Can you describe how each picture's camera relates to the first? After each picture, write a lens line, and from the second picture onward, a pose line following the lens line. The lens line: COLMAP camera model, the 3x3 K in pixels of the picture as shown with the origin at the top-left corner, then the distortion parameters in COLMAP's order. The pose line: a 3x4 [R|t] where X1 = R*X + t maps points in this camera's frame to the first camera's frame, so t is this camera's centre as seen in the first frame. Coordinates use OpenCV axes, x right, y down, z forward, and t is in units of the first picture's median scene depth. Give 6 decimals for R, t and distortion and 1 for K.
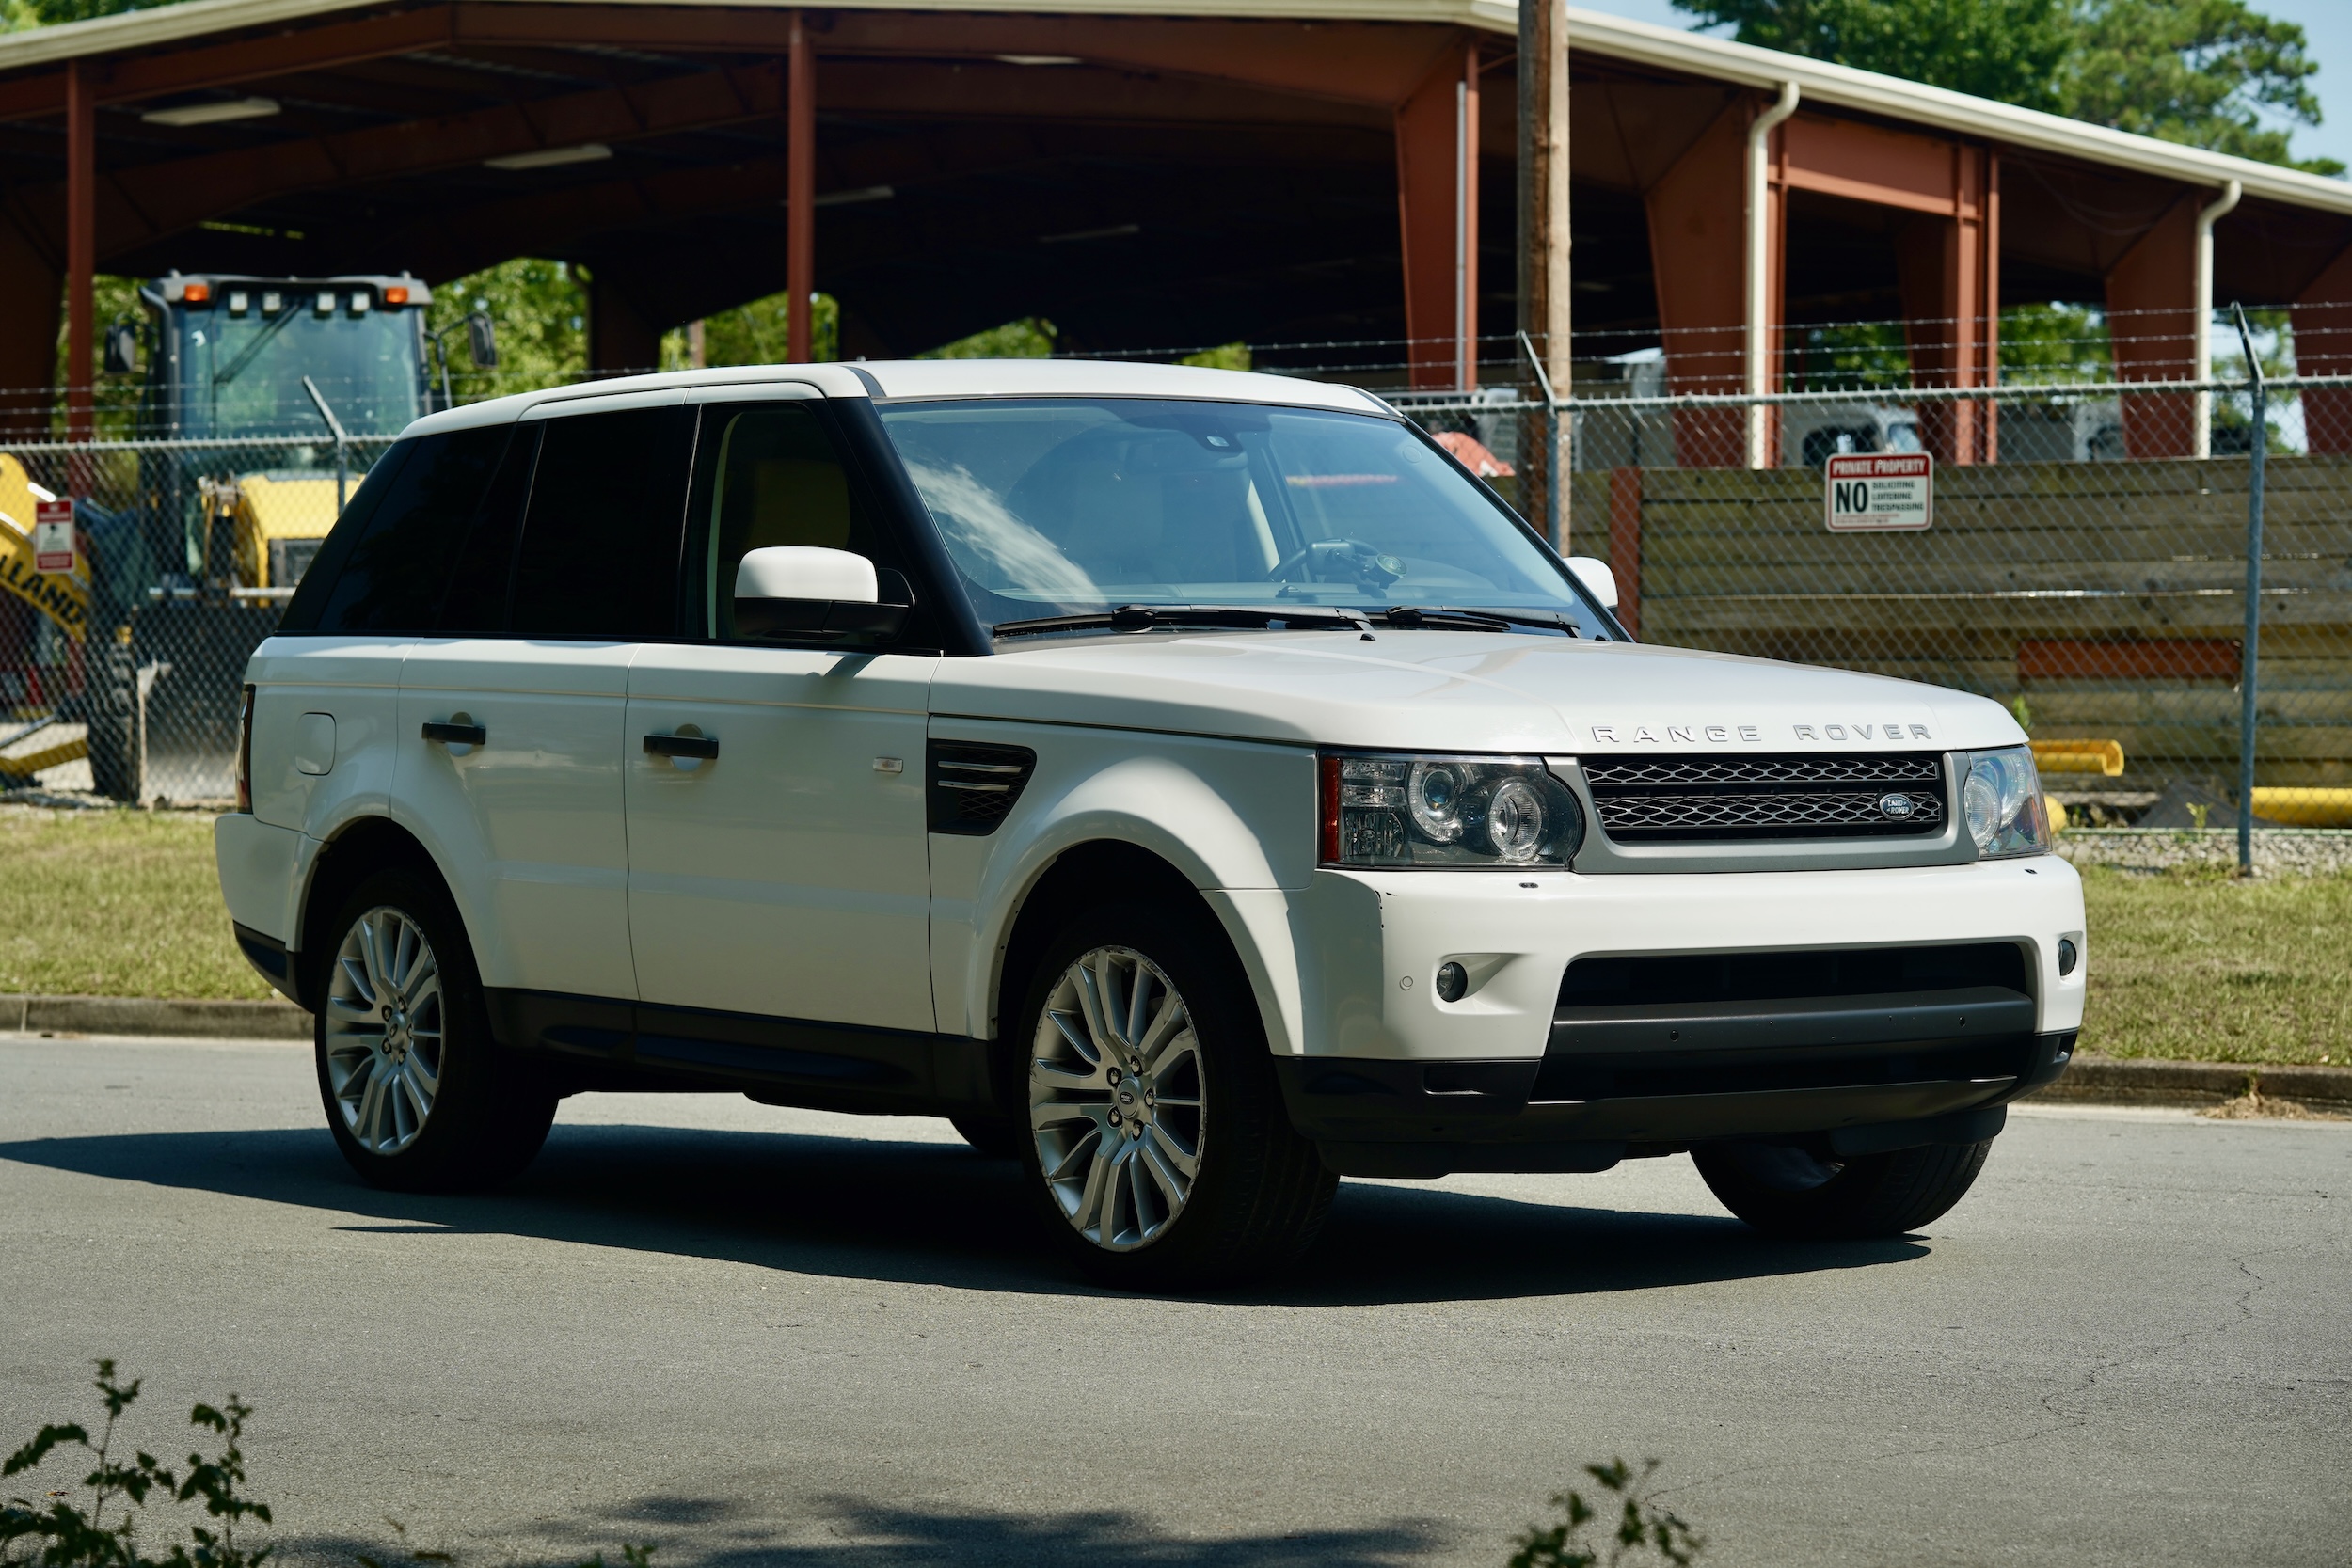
lens RADIAL K [[5664.3, 0, 1177.6], [0, 5664.3, 777.0], [0, 0, 1]] dist [0.118226, 0.000000]
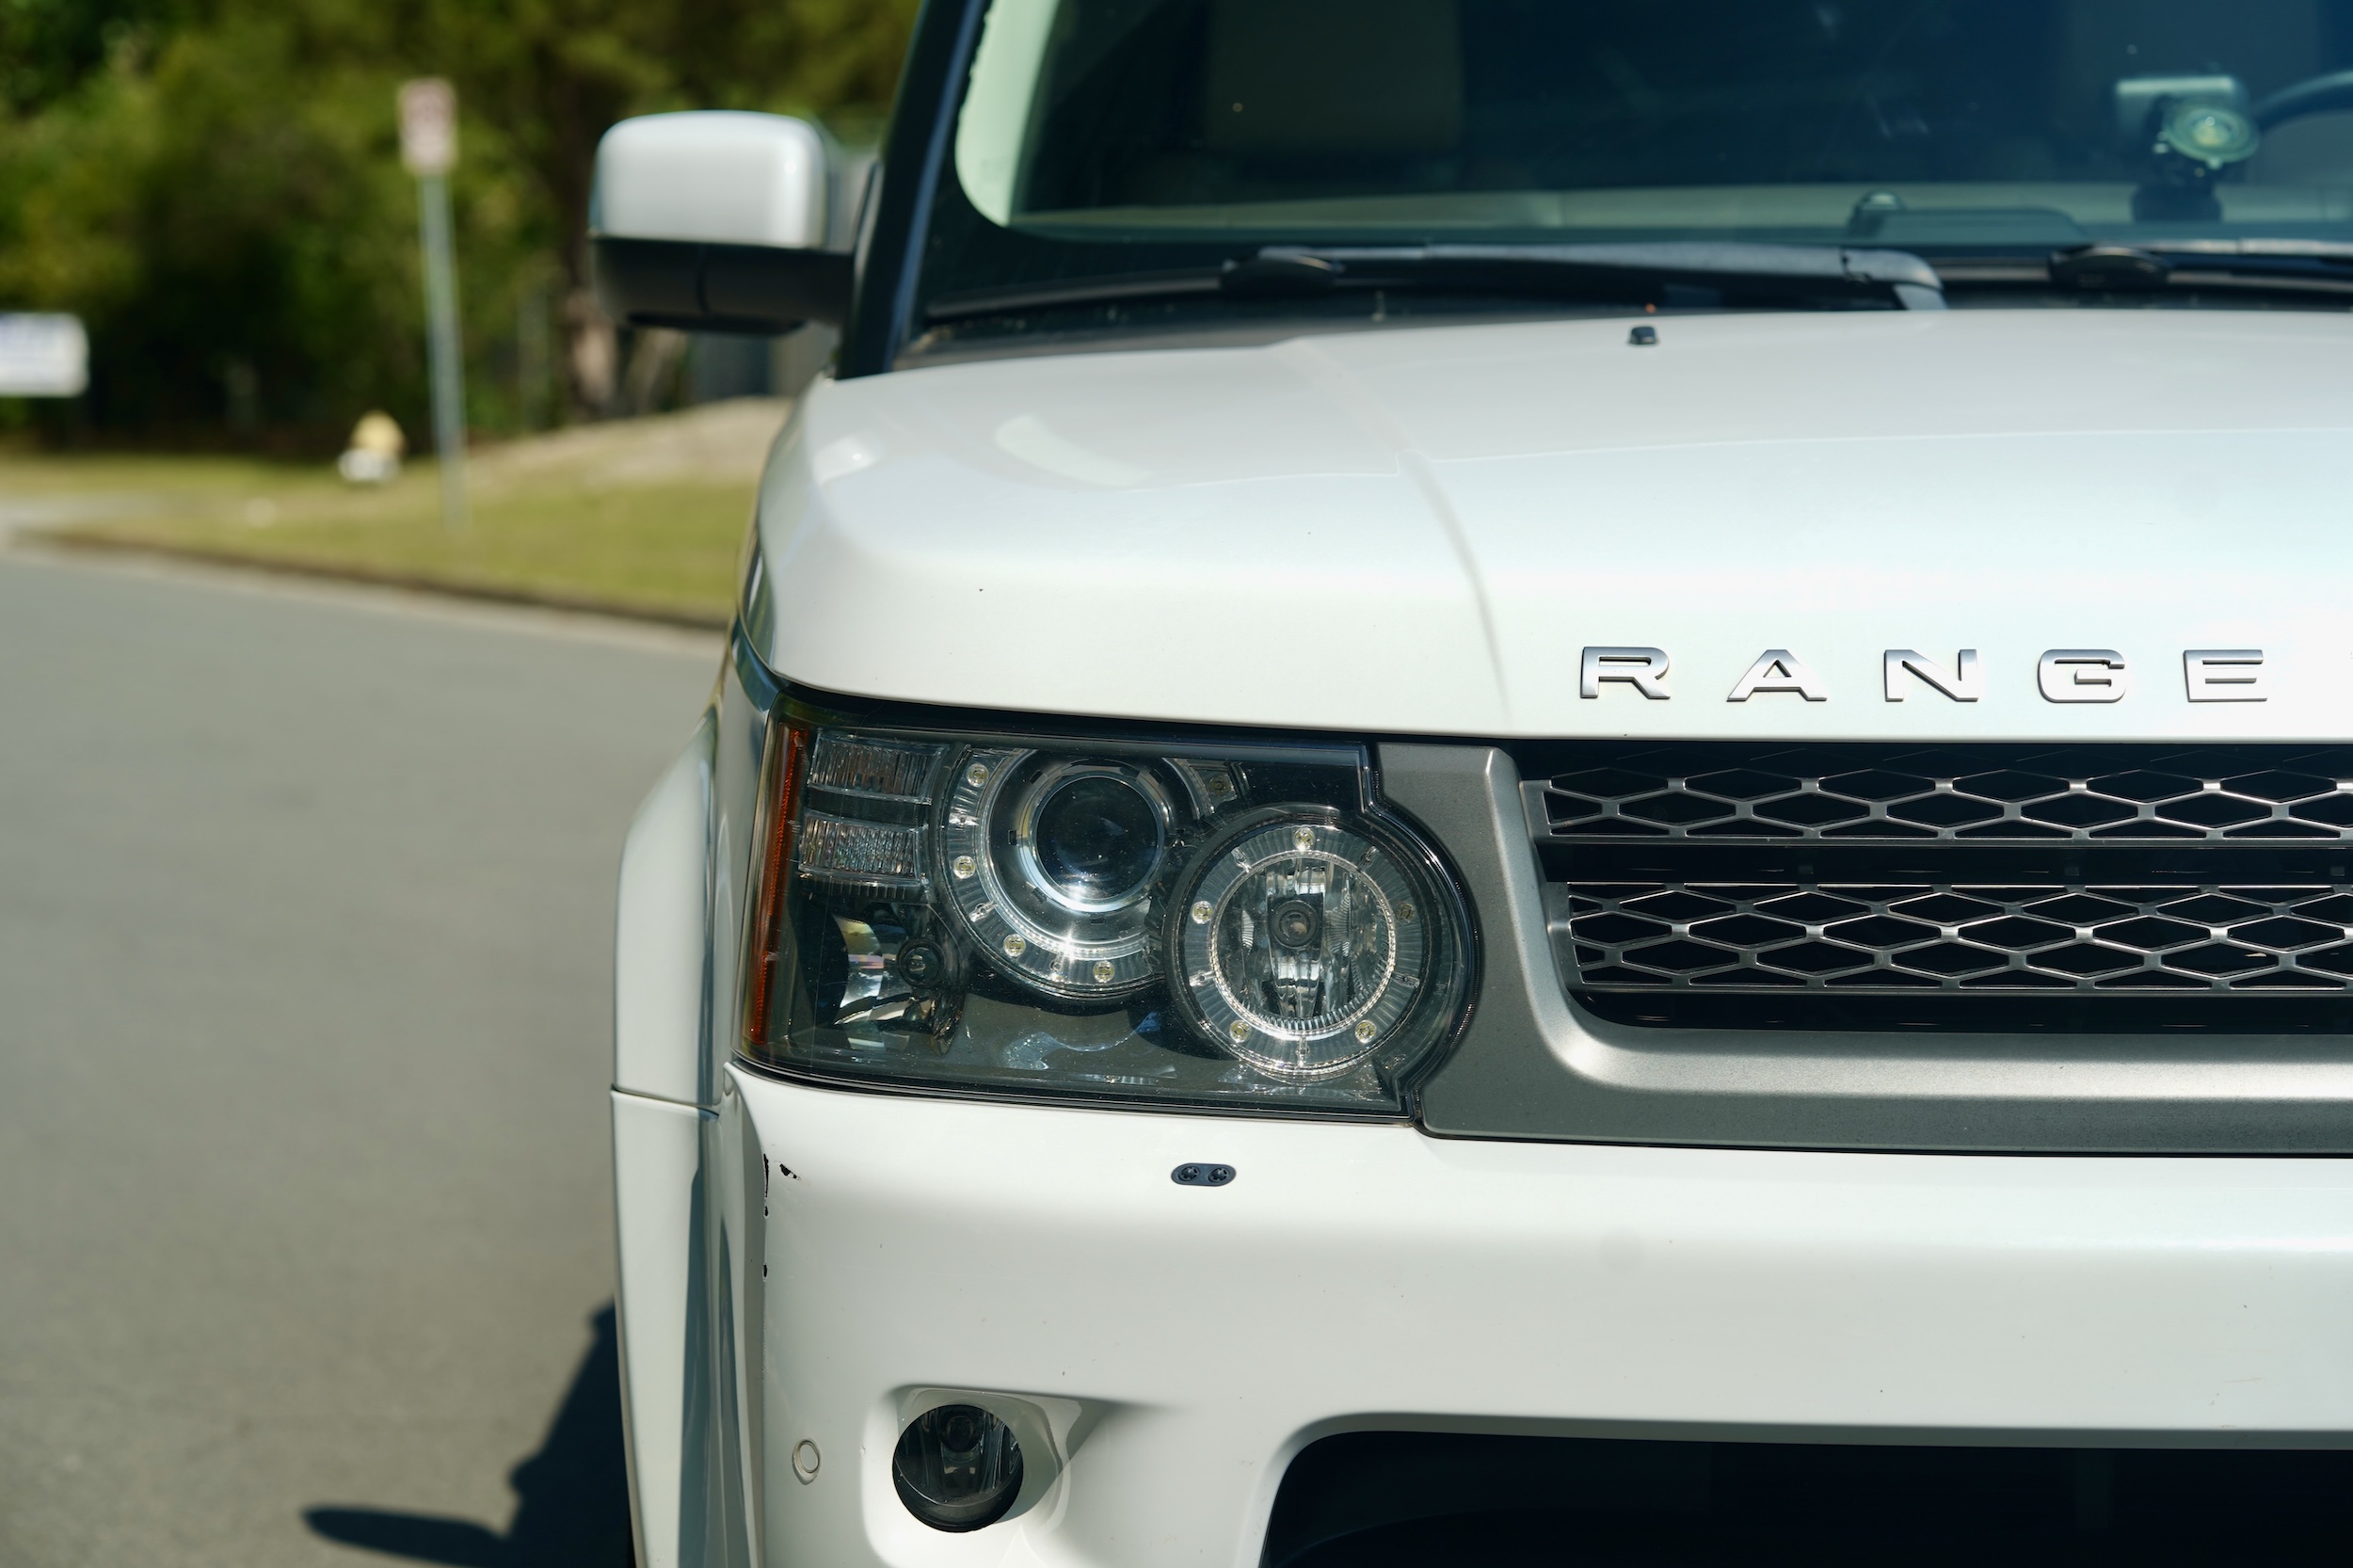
lens RADIAL K [[5667.2, 0, 1174.5], [0, 5667.2, 768.2], [0, 0, 1]] dist [0.118226, 0.000000]
pose [[0.818937, 0.047431, -0.571920, 0.218481], [-0.010754, 0.997672, 0.067341, -0.021565], [0.573783, -0.048998, 0.817540, 0.701817]]
